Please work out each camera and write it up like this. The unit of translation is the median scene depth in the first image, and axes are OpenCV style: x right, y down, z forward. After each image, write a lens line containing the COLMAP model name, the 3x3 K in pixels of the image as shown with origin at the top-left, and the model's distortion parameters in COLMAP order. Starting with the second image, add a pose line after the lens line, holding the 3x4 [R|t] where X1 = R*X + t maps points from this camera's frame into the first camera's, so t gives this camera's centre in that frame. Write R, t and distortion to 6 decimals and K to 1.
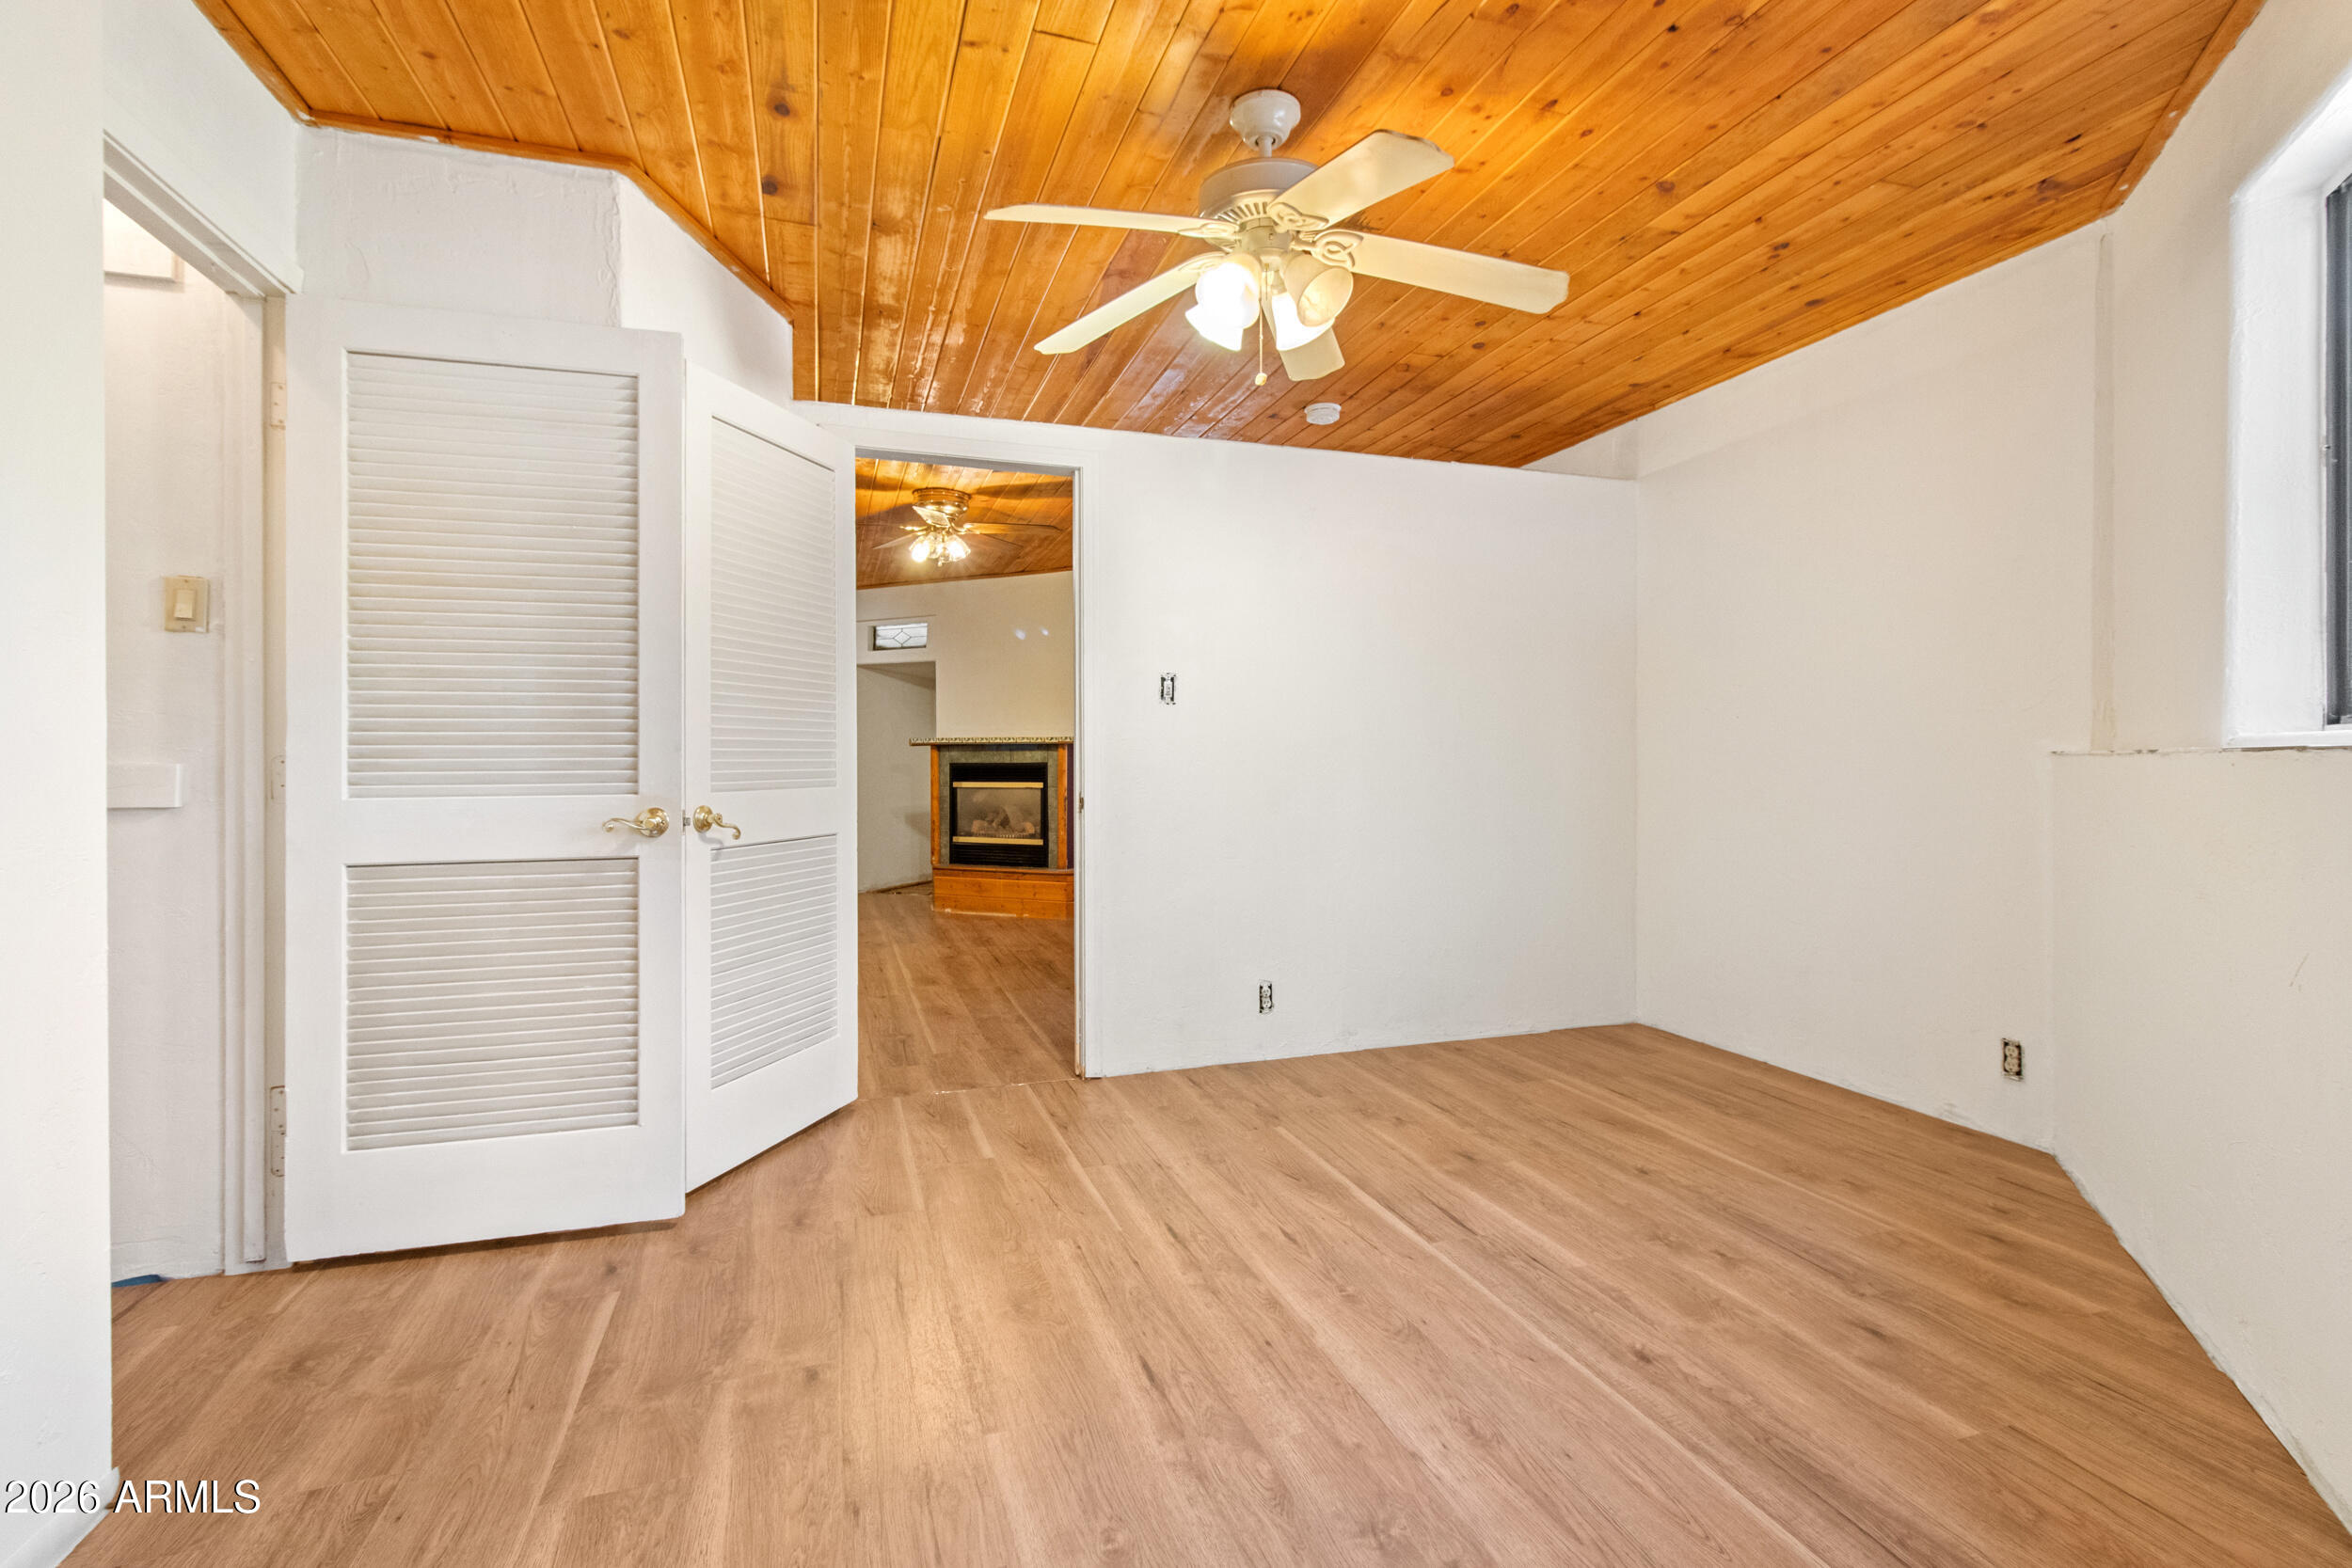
lens RADIAL K [[1083.6, 0, 1183.7], [0, 1083.6, 767.4], [0, 0, 1]] dist [0.003967, -0.000632]
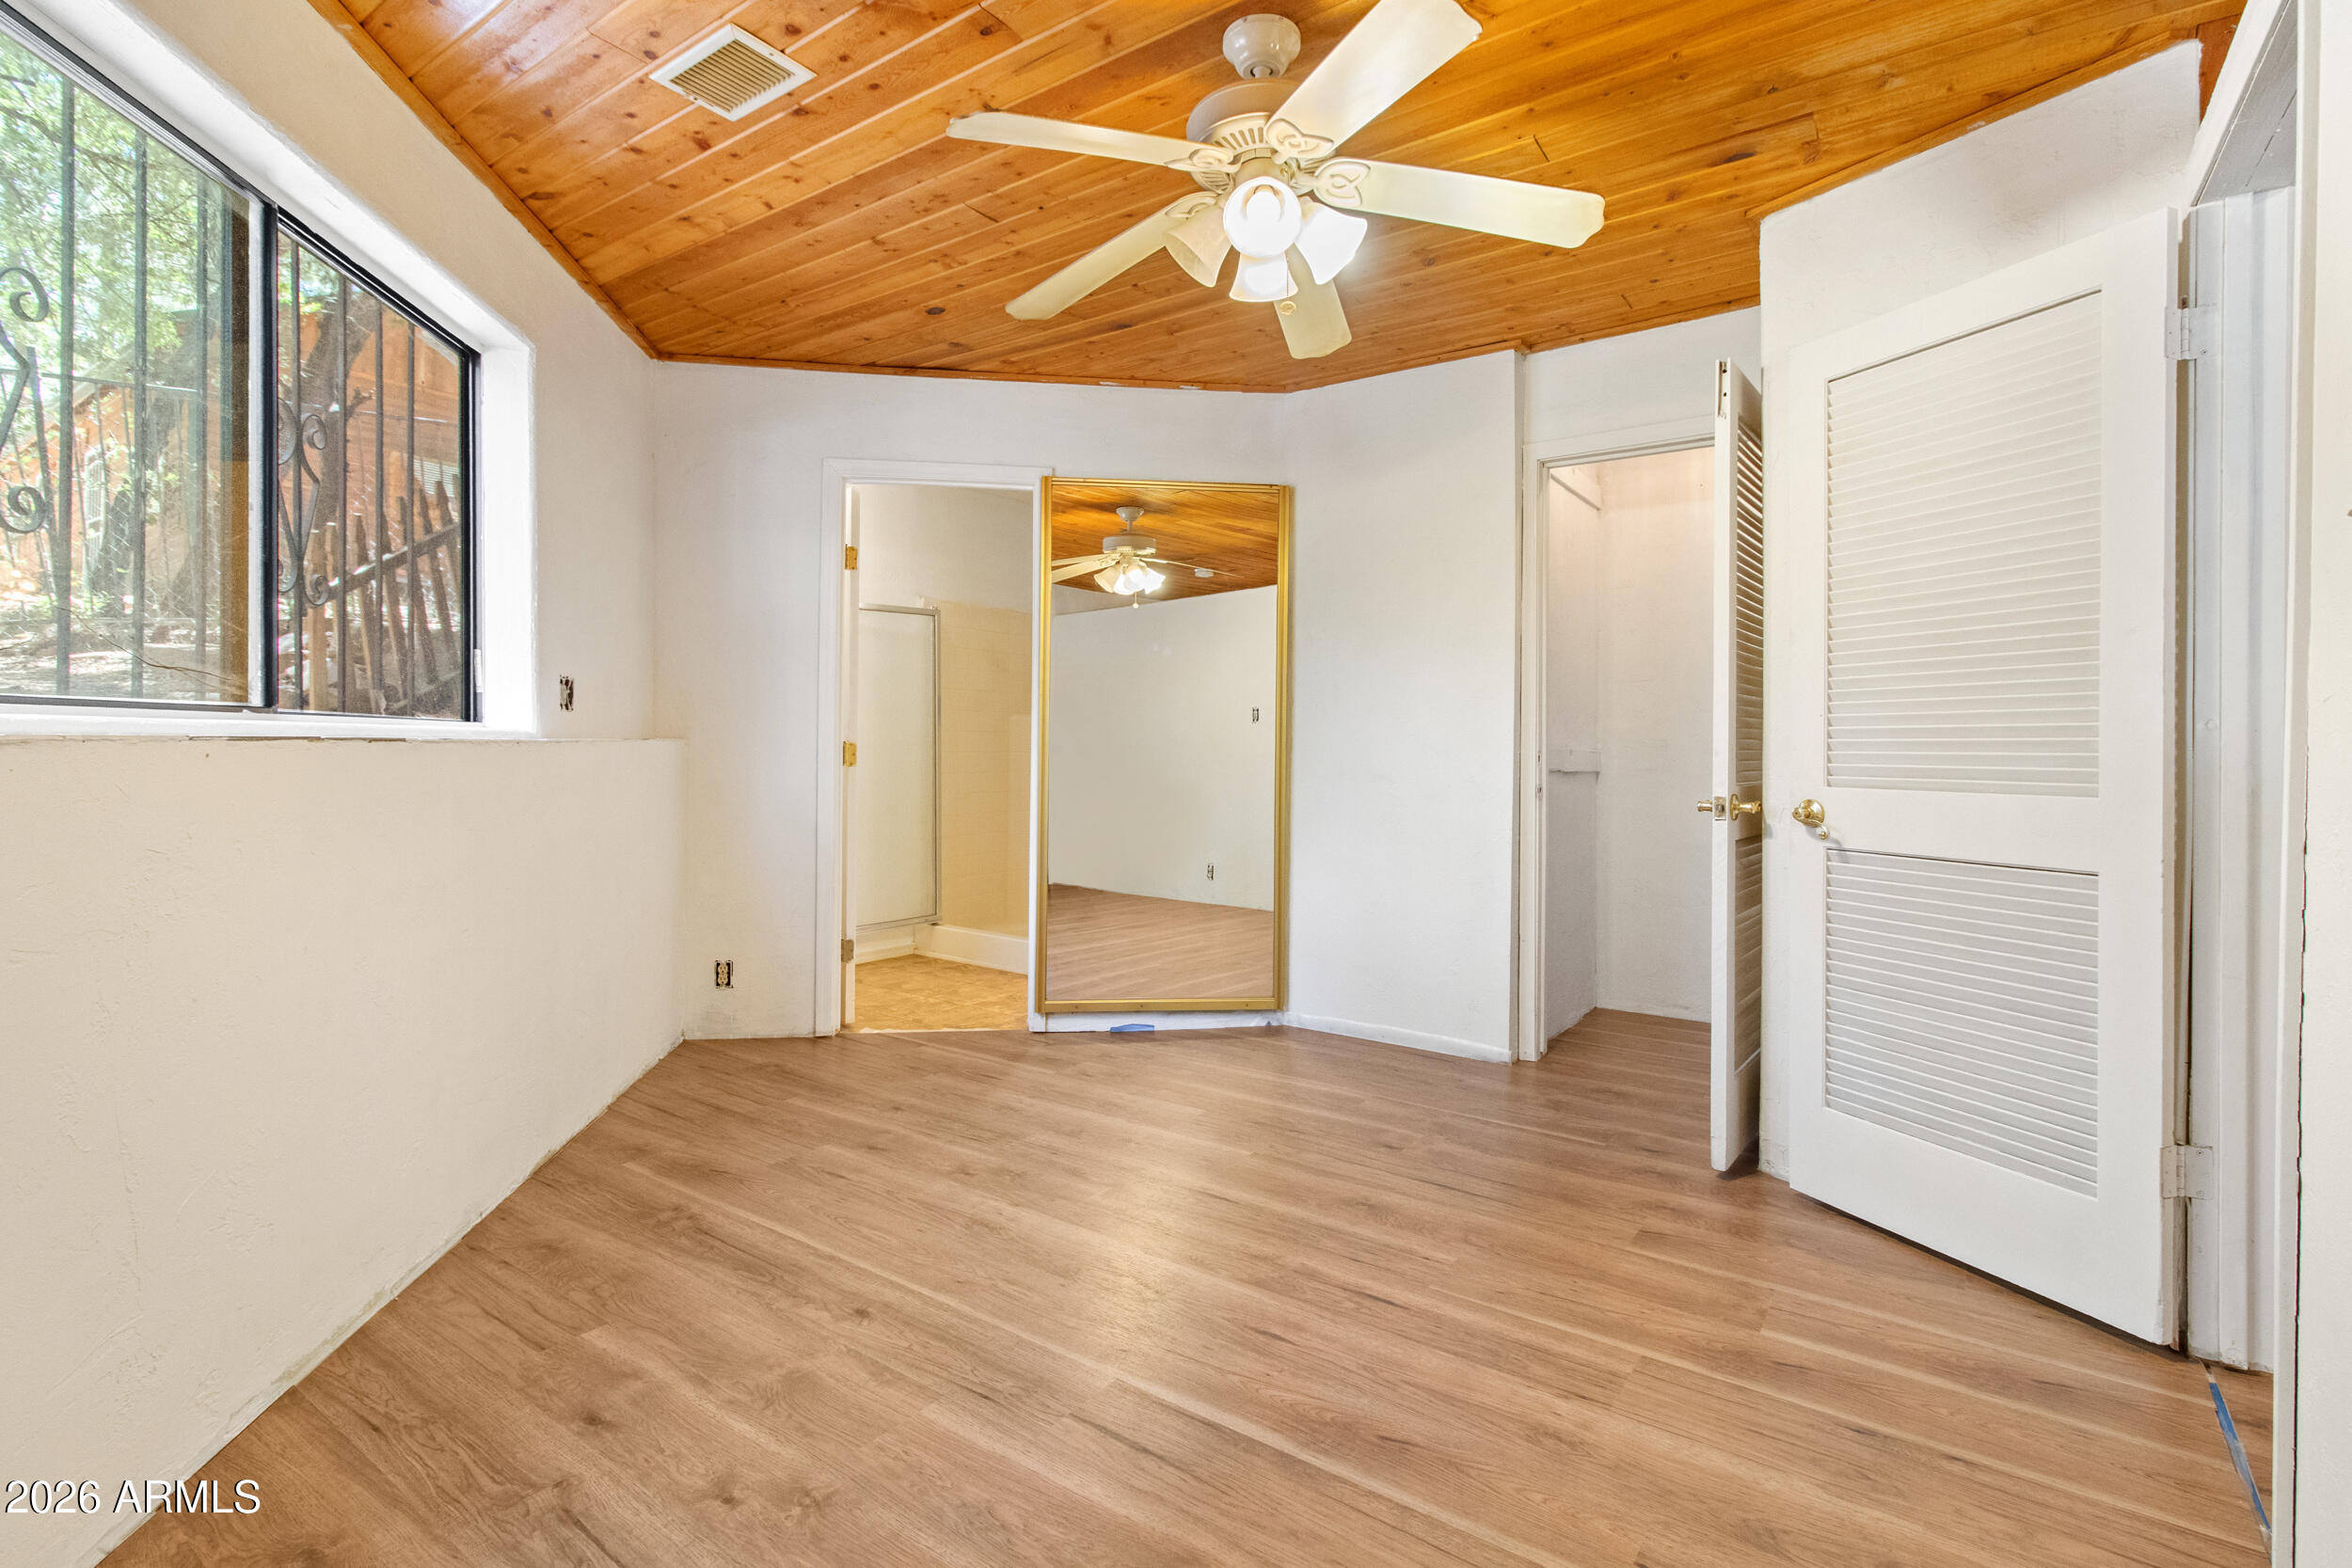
lens RADIAL K [[1083.6, 0, 1189.2], [0, 1083.6, 737.1], [0, 0, 1]] dist [0.003967, -0.000632]
pose [[-0.800982, -0.005851, -0.598660, 0.701207], [-0.007762, 0.999970, 0.000612, -0.019093], [0.598639, 0.005137, -0.801003, 1.775089]]
